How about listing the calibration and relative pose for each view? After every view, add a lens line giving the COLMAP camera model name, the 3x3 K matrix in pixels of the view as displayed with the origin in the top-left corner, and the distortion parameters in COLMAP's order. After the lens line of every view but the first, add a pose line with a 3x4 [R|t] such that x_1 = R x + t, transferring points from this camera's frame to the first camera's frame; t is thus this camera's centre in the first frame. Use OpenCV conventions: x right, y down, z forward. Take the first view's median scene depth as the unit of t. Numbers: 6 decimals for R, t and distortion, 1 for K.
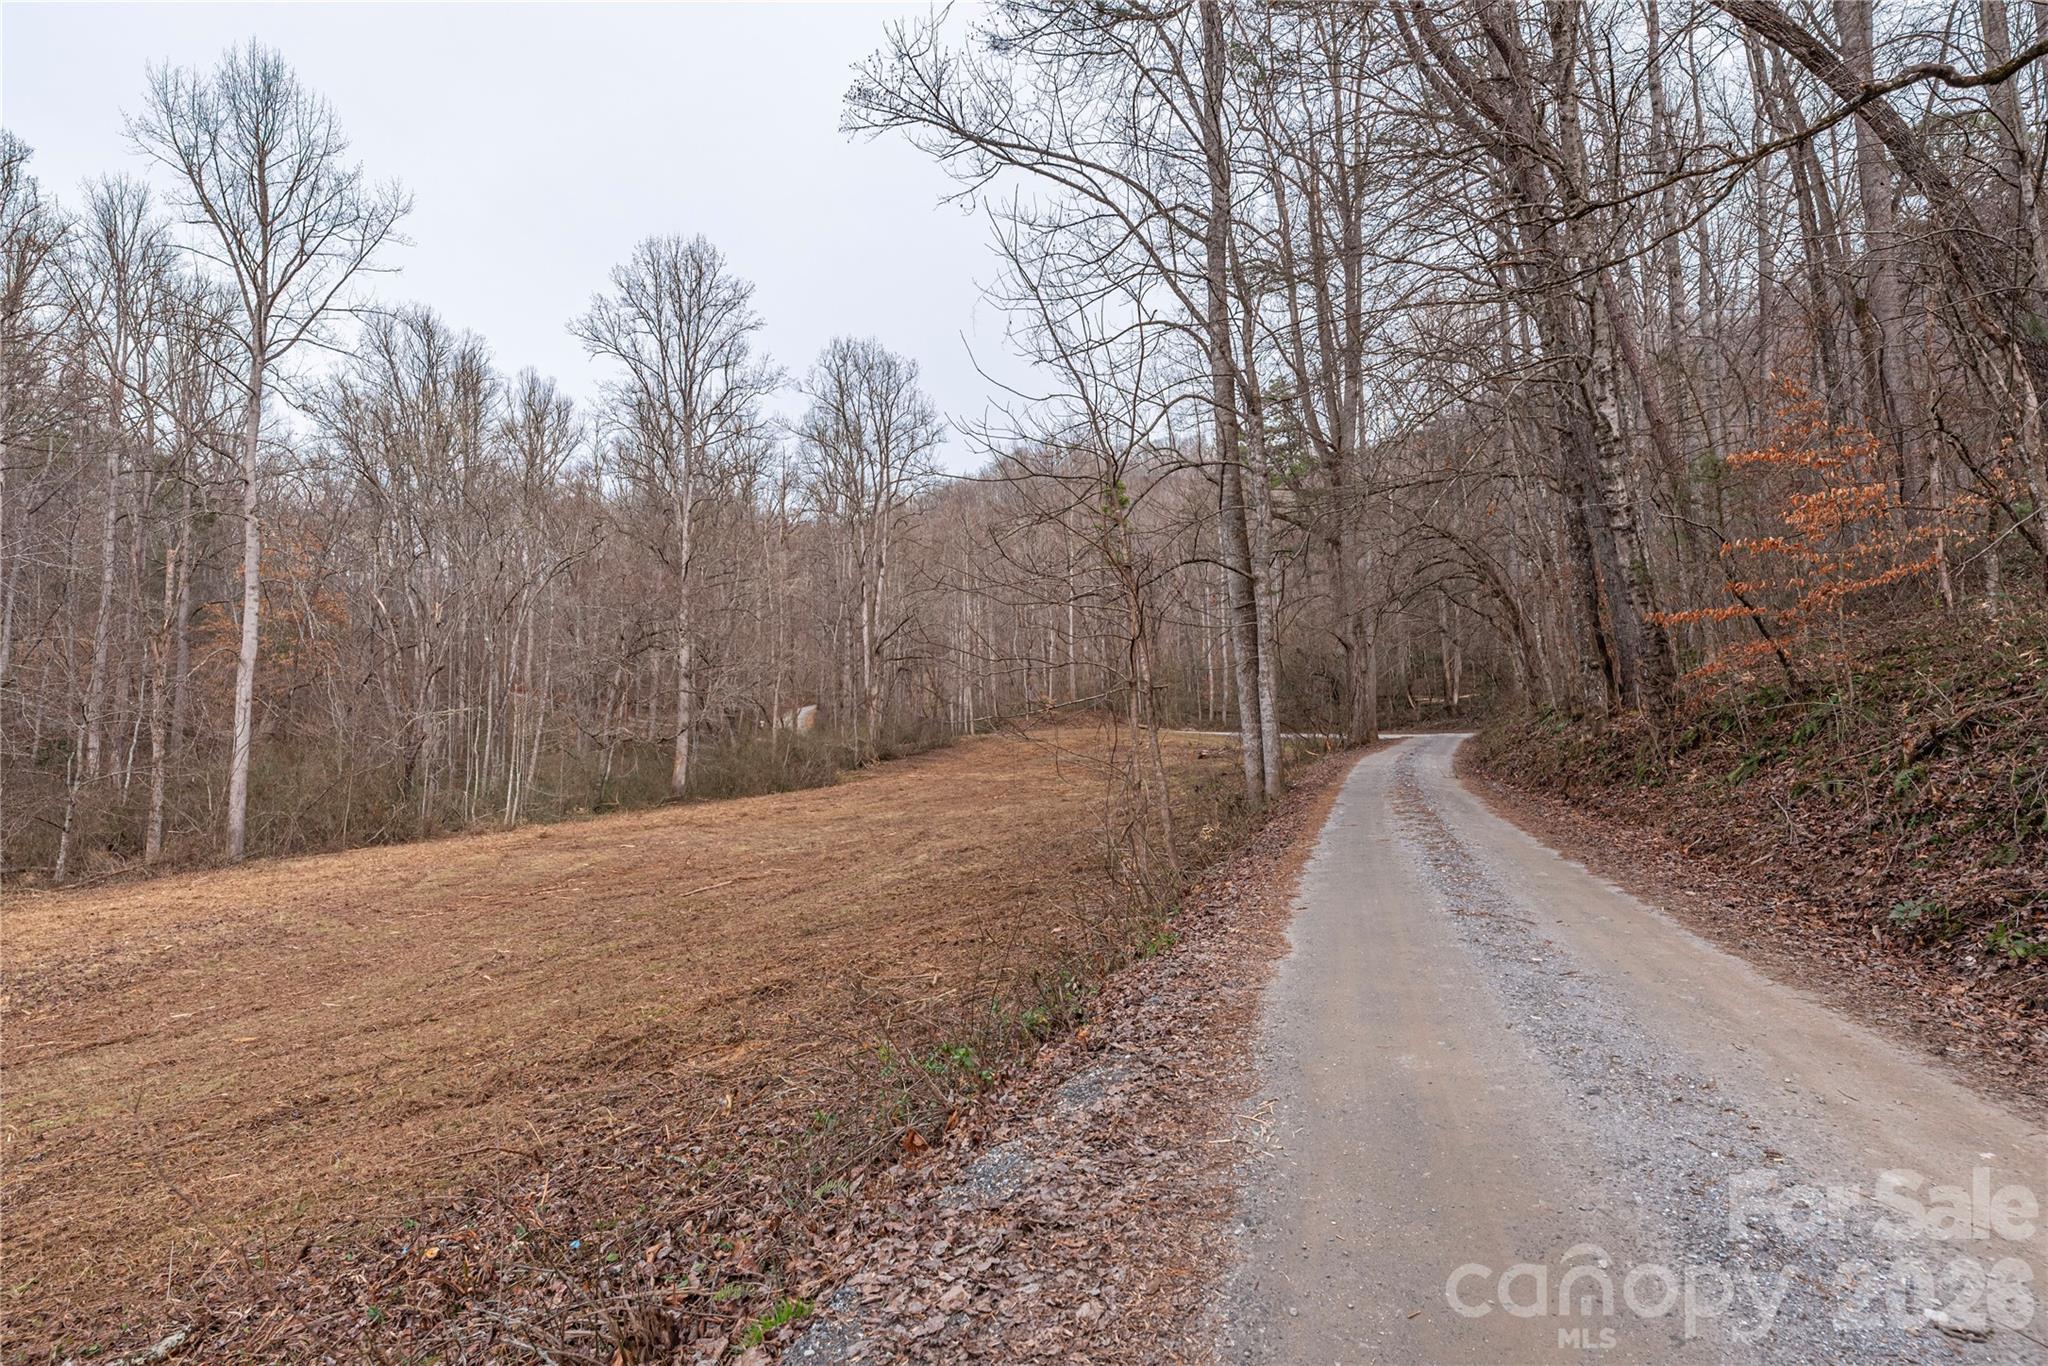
lens RADIAL K [[1132.7, 0, 1018.2], [0, 1132.7, 685.4], [0, 0, 1]] dist [-0.000357, -0.000178]
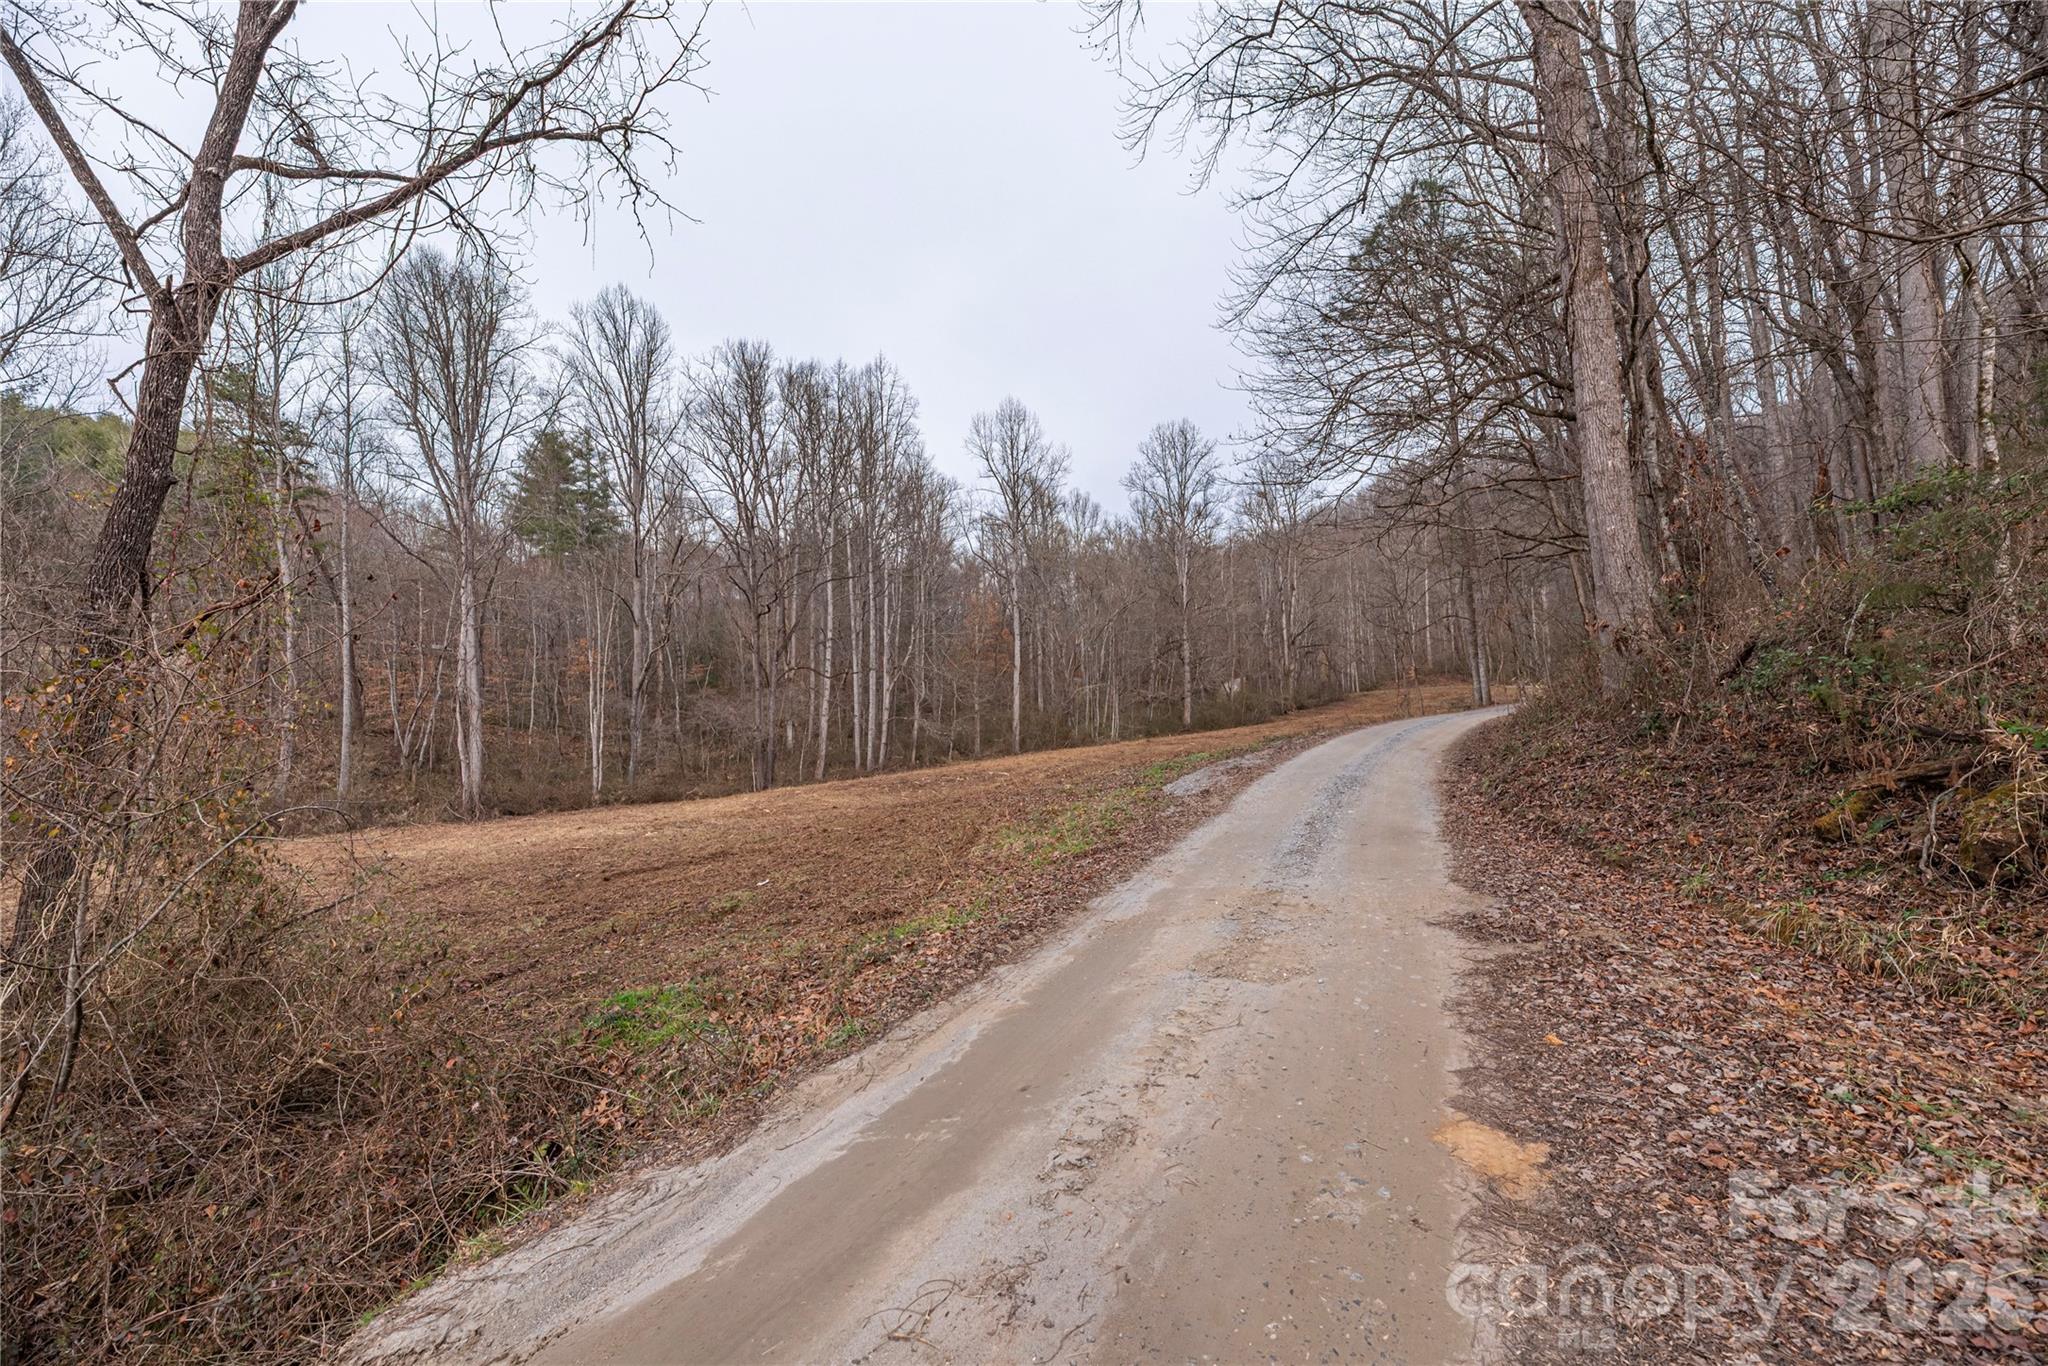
lens RADIAL K [[838.1, 0, 1021.1], [0, 838.1, 679.7], [0, 0, 1]] dist [0.000412, 0.000056]
pose [[0.911629, -0.032104, -0.409757, 0.014258], [0.039809, 0.999154, 0.010284, -0.006622], [0.409081, -0.025688, 0.912137, -0.333282]]
